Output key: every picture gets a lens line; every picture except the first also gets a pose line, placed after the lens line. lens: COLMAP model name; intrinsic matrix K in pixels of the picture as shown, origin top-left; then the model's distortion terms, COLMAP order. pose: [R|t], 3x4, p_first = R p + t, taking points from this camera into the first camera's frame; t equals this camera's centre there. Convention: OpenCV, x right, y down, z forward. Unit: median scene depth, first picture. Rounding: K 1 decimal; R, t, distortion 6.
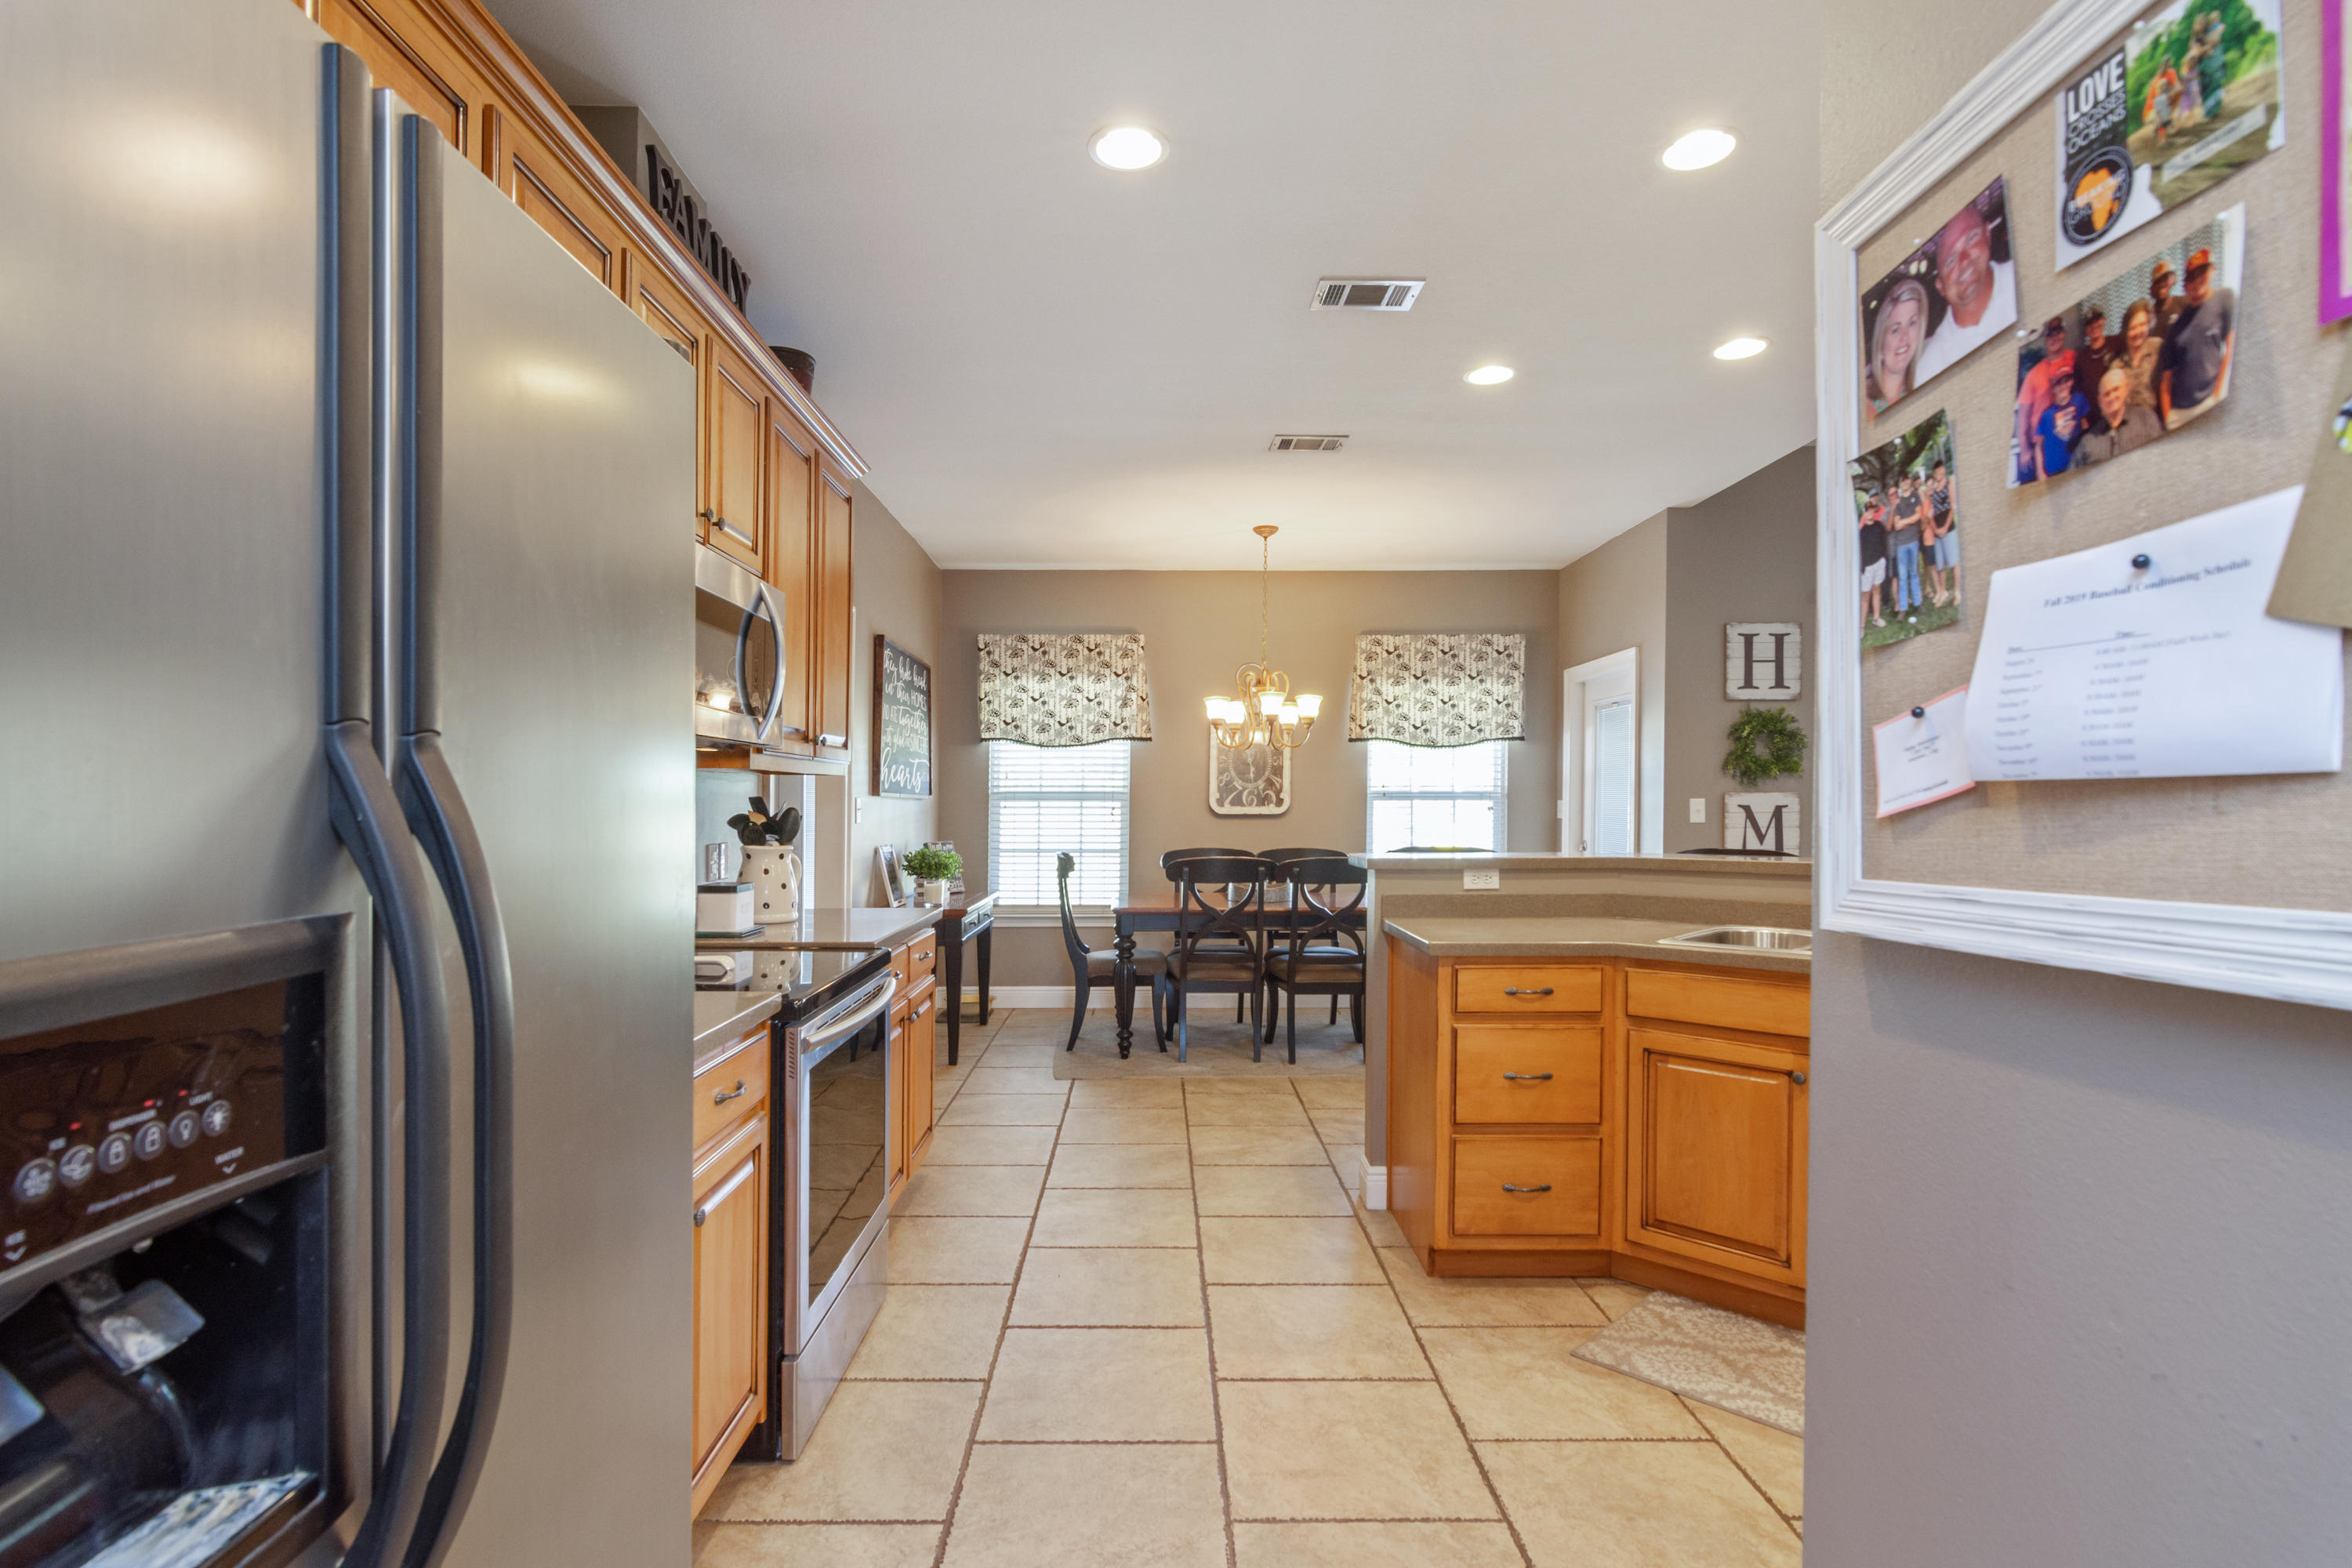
lens RADIAL K [[1130.7, 0, 1169.4], [0, 1130.7, 805.4], [0, 0, 1]] dist [-0.004242, 0.000911]
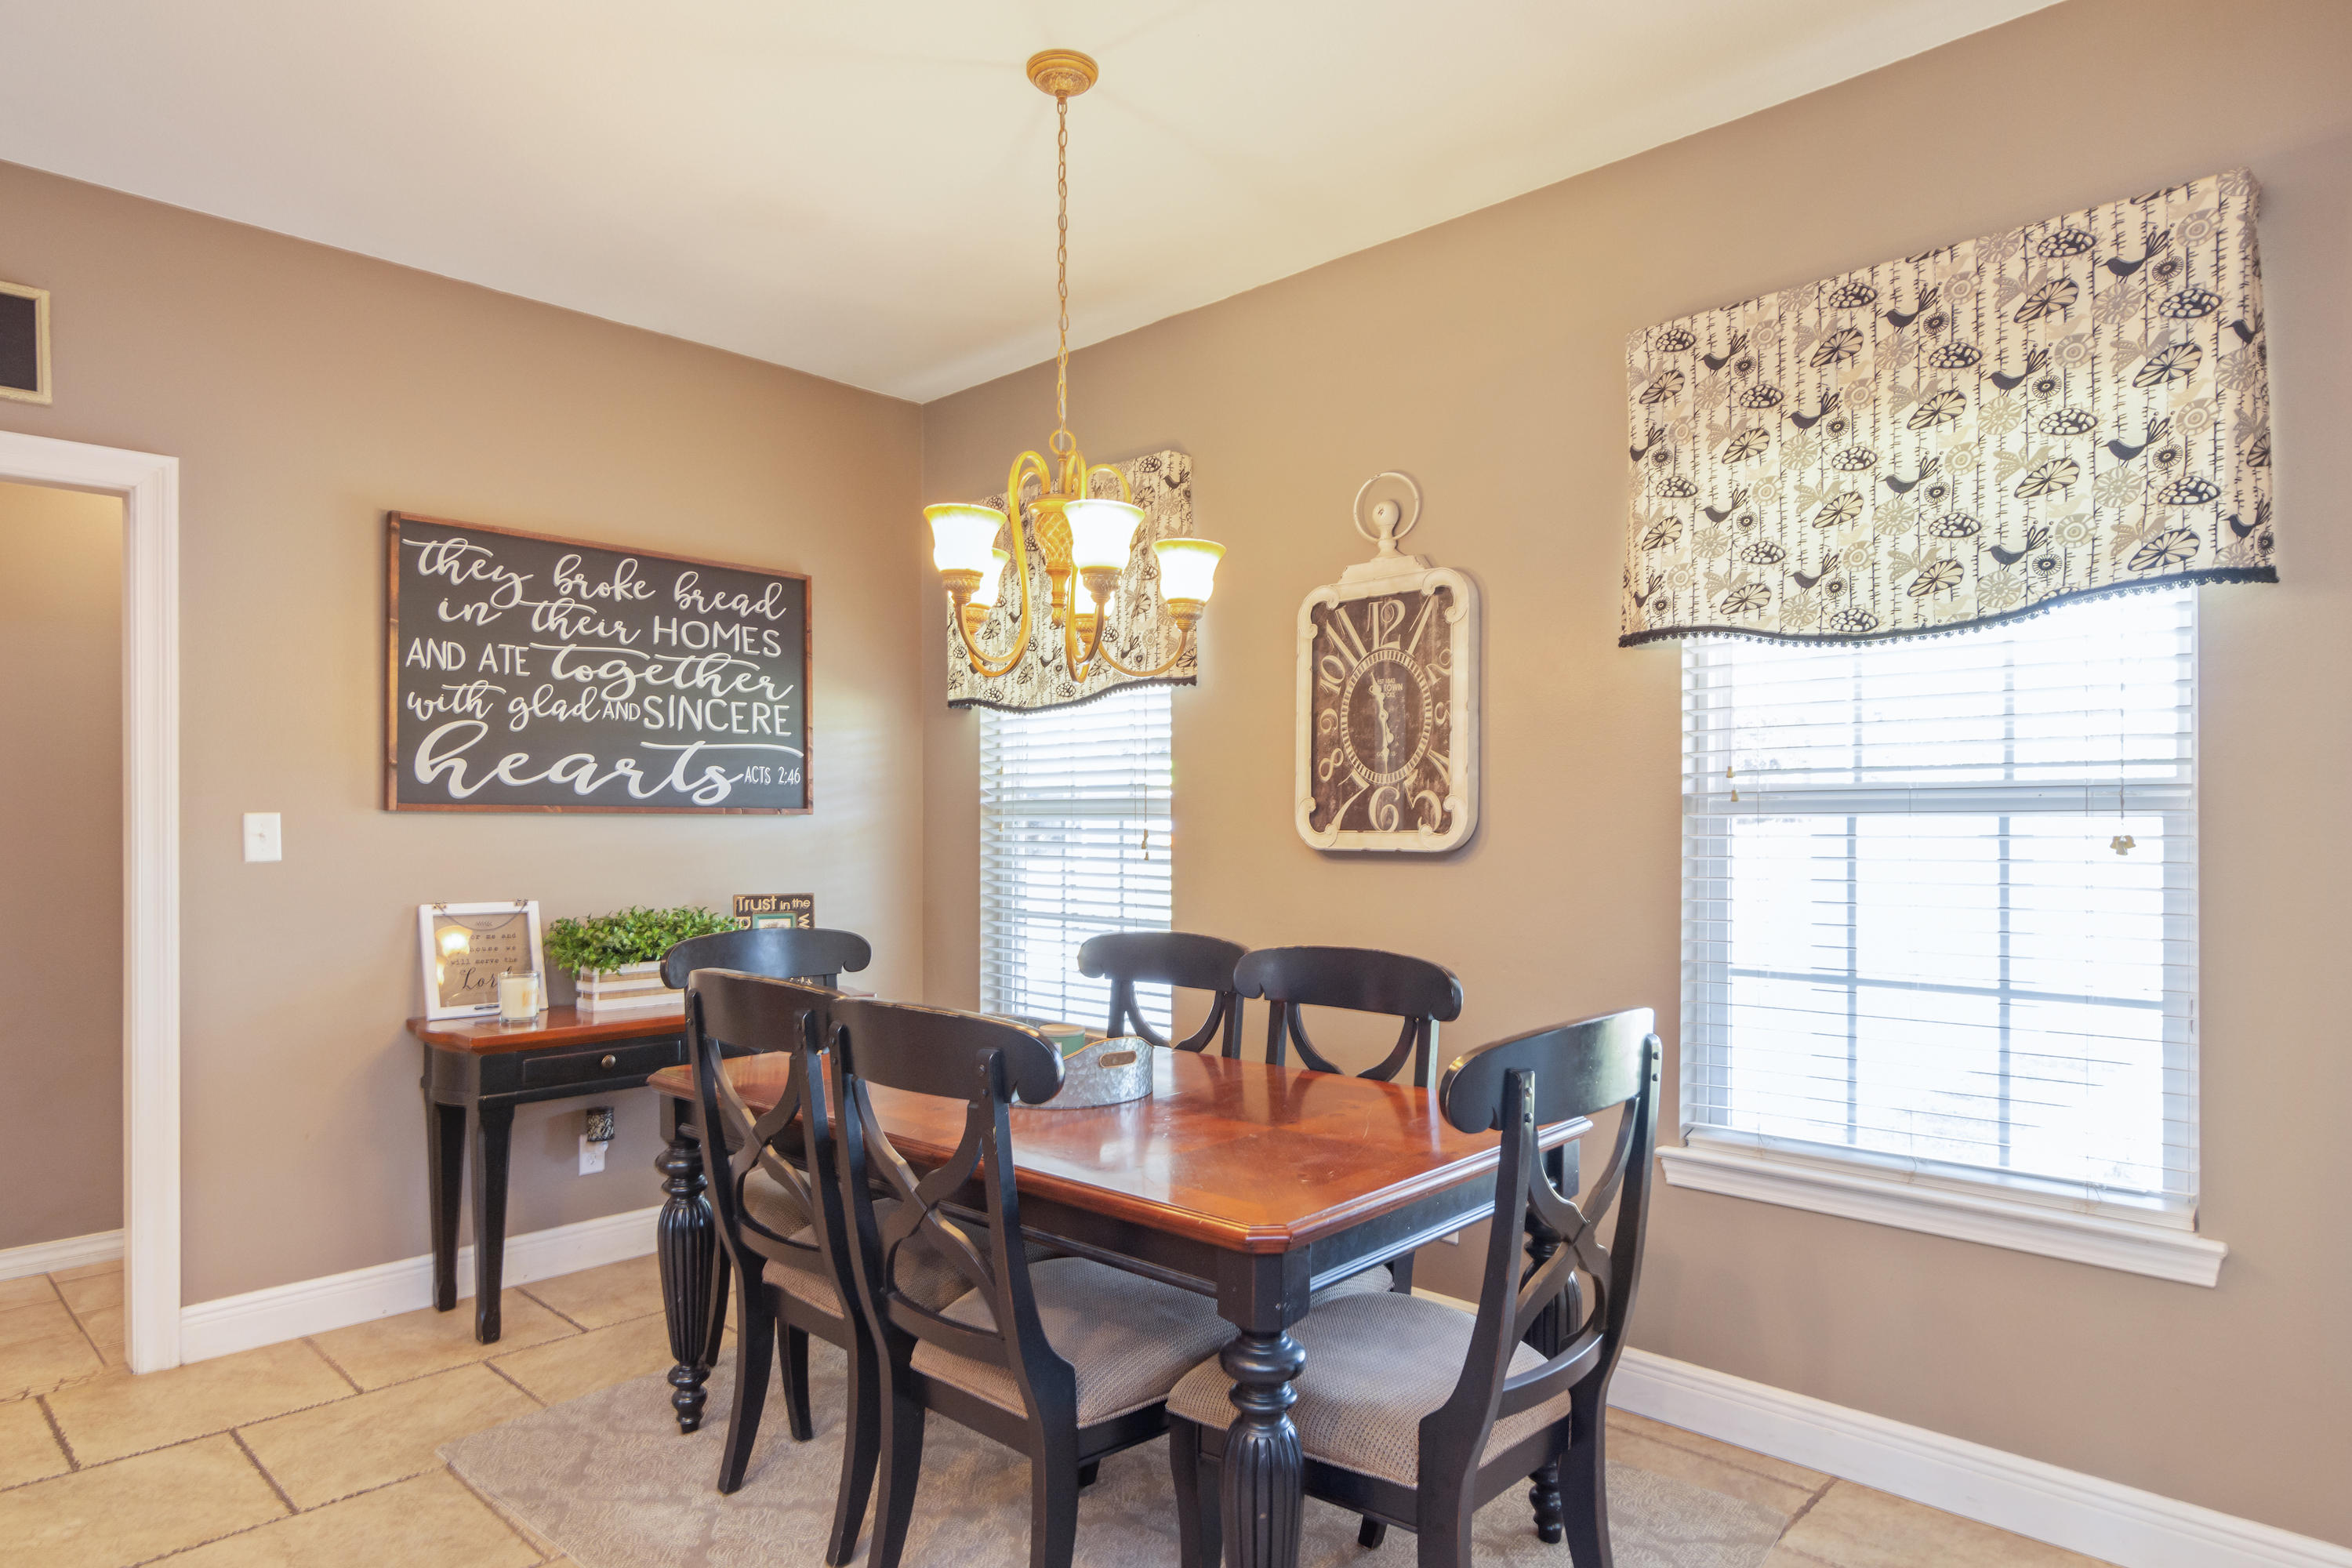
lens RADIAL K [[1392.3, 0, 1166.9], [0, 1392.3, 794.6], [0, 0, 1]] dist [0.001328, 0.001998]
pose [[0.708637, -0.014638, -0.705422, 0.364007], [0.012662, 0.999888, -0.008029, -0.009220], [0.705460, -0.003242, 0.708743, 0.603272]]
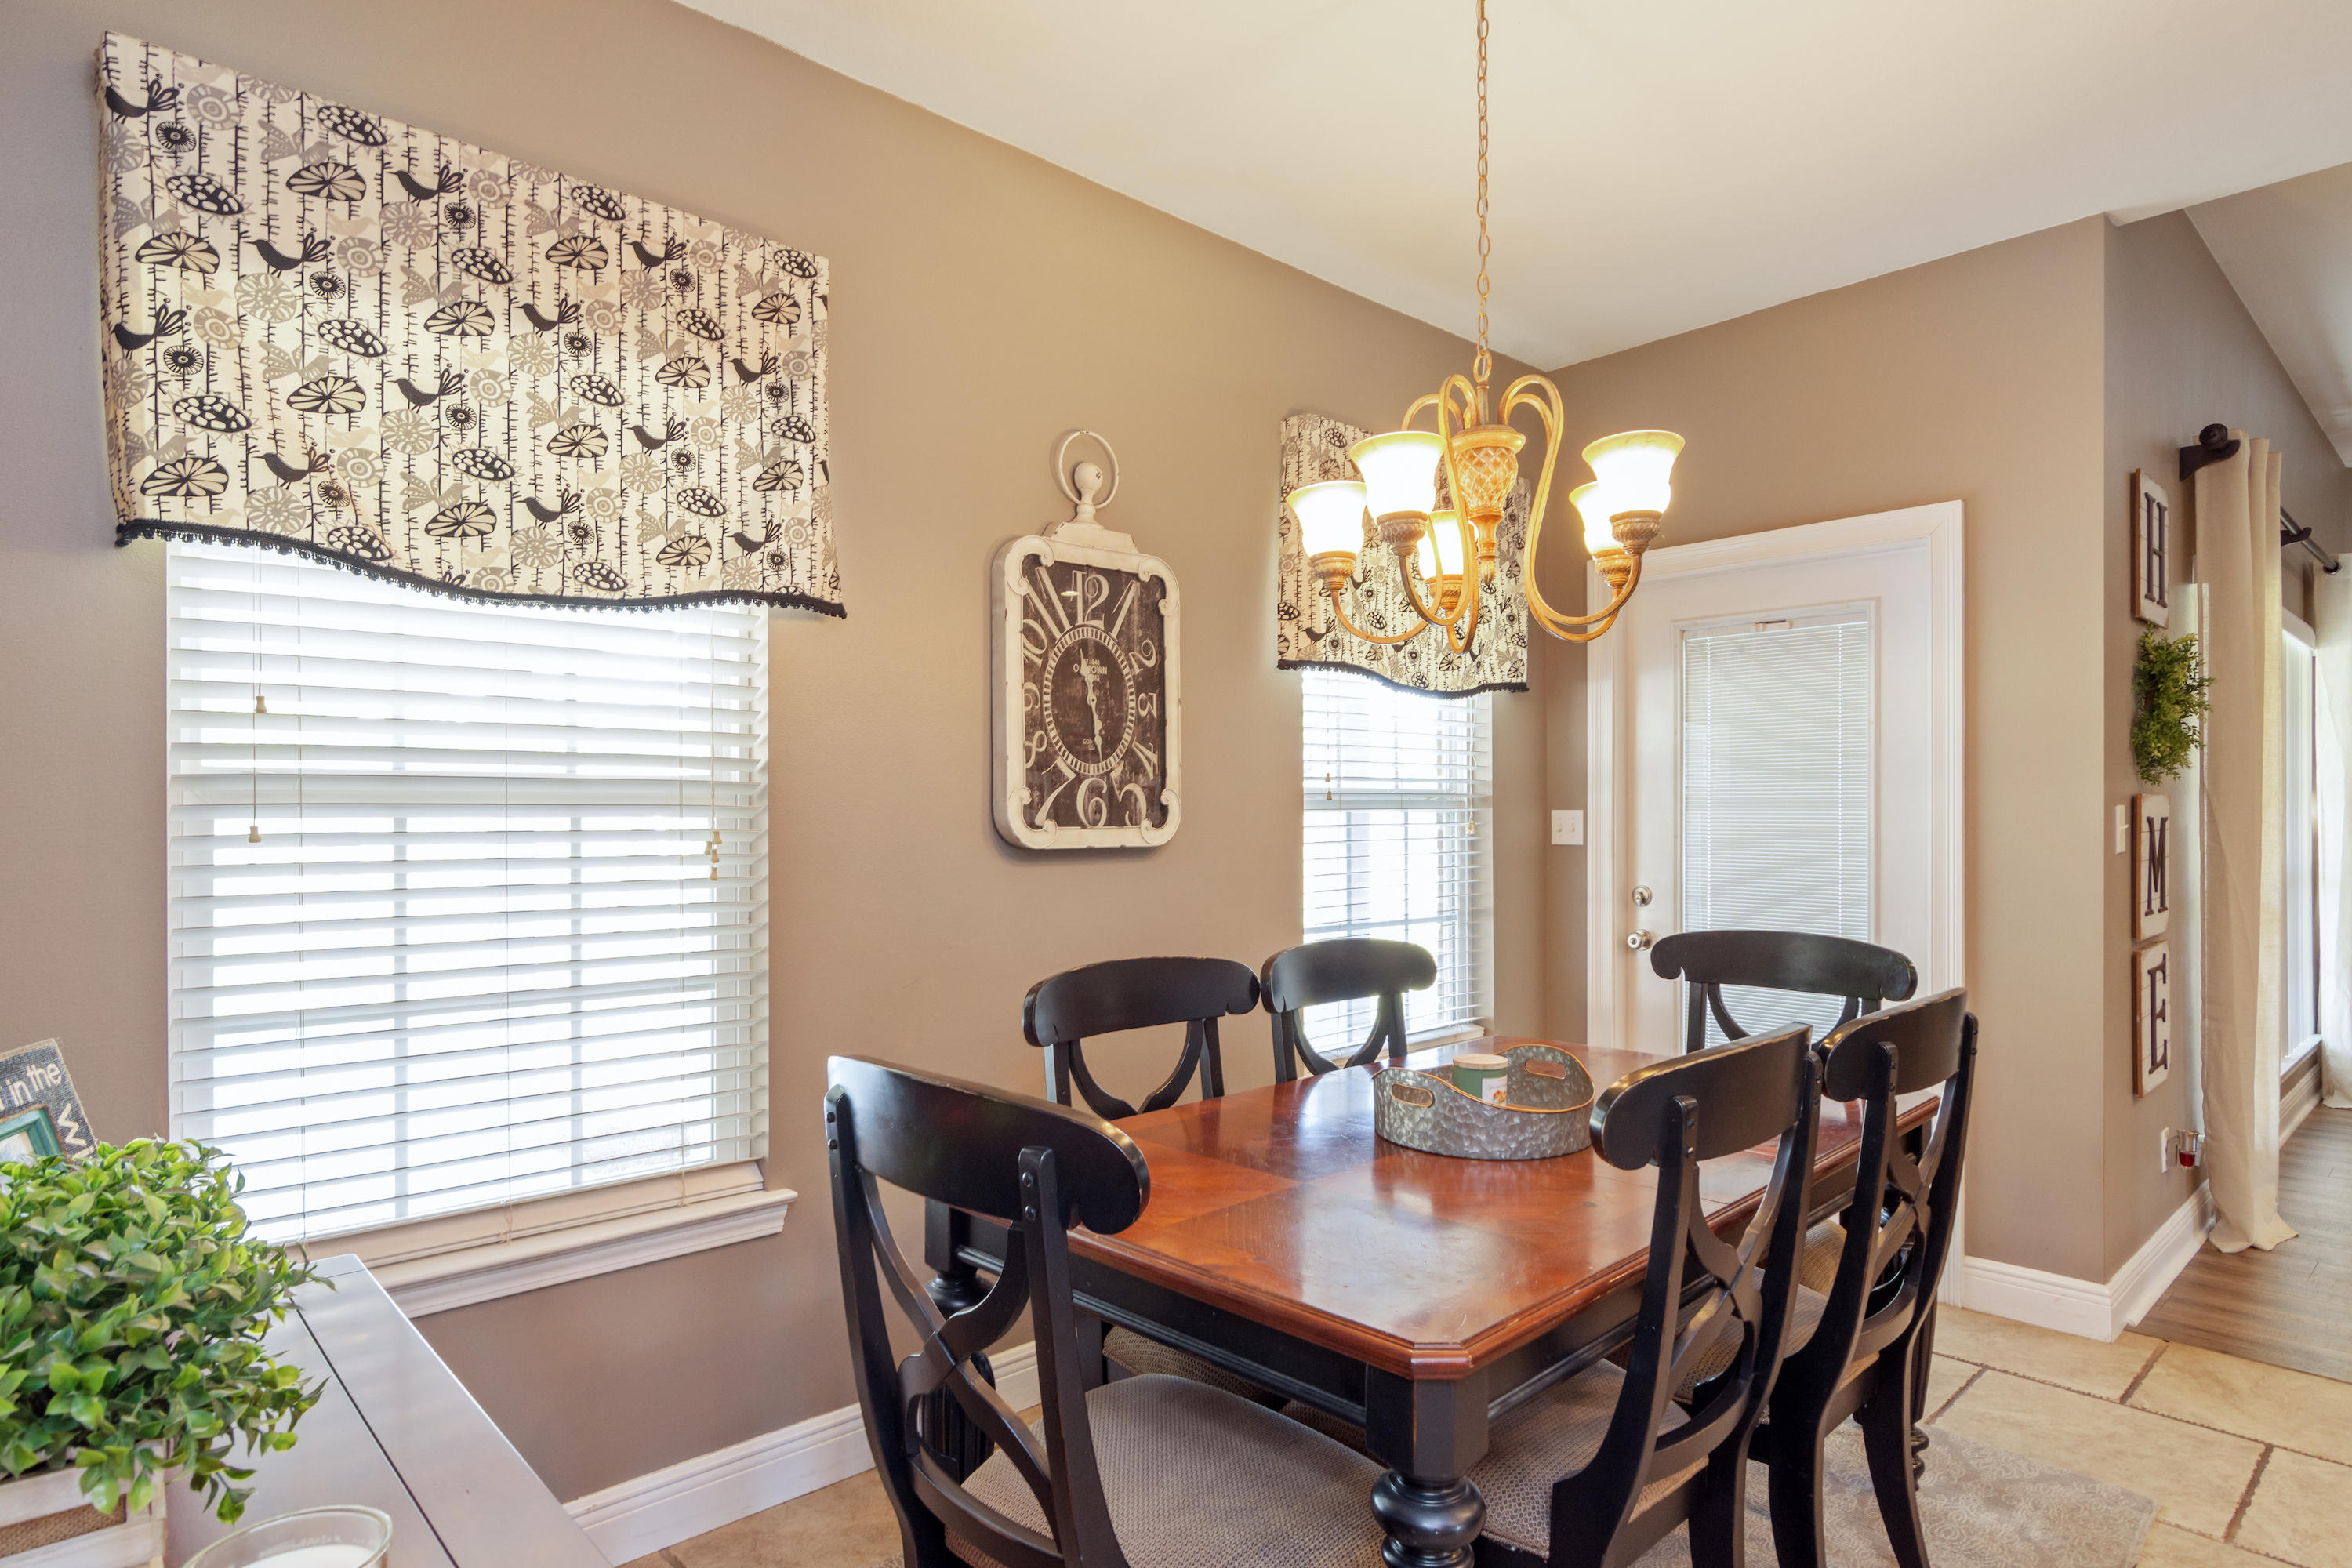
lens RADIAL K [[1267.8, 0, 1186.1], [0, 1267.8, 804.5], [0, 0, 1]] dist [0.001665, -0.000671]
pose [[0.745806, 0.002681, 0.666158, -0.175927], [-0.002788, 0.999996, -0.000903, -0.006140], [-0.666158, -0.001184, 0.745810, 0.683202]]
